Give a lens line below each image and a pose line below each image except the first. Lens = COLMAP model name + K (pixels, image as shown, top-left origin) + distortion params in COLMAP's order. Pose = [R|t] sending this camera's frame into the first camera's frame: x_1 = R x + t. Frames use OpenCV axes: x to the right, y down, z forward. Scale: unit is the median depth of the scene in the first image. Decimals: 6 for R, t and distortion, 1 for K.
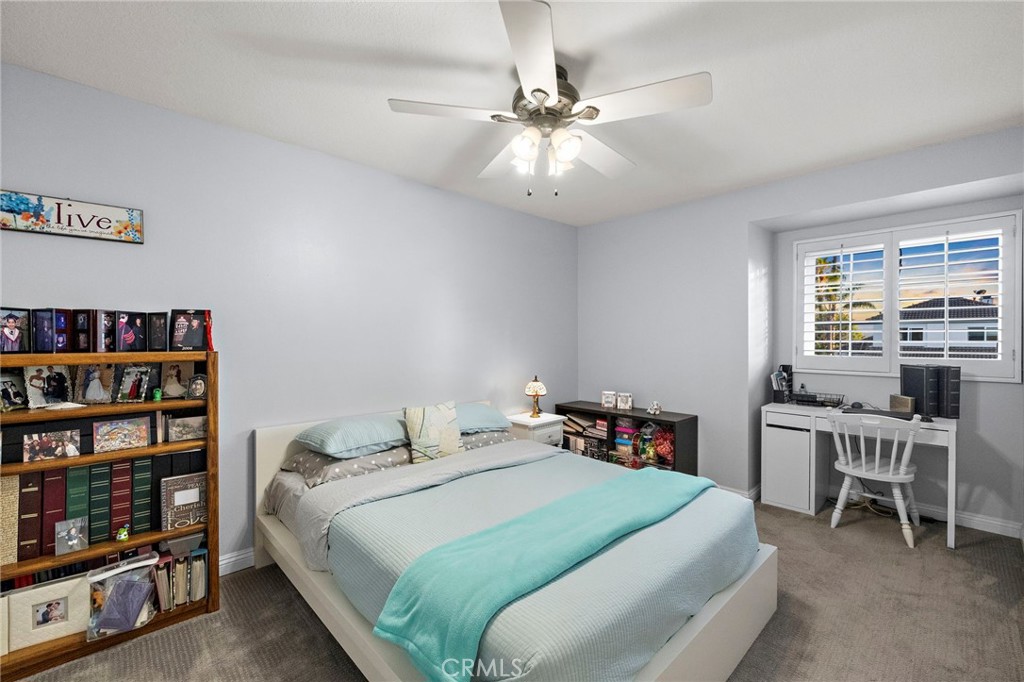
lens RADIAL K [[435.8, 0, 515.3], [0, 435.8, 333.6], [0, 0, 1]] dist [0.001454, 0.000152]
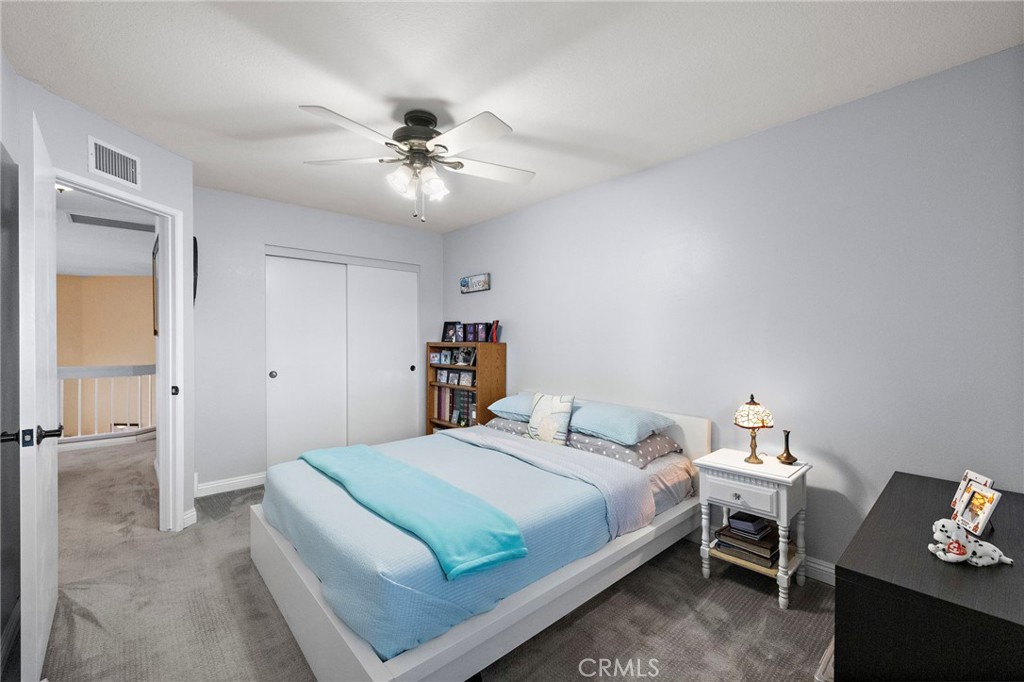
lens RADIAL K [[435.8, 0, 515.3], [0, 435.8, 333.6], [0, 0, 1]] dist [0.001454, 0.000152]
pose [[-0.038362, -0.003367, -0.999258, 1.268666], [0.017322, 0.999842, -0.004034, 0.011723], [0.999114, -0.017464, -0.038298, 1.293895]]
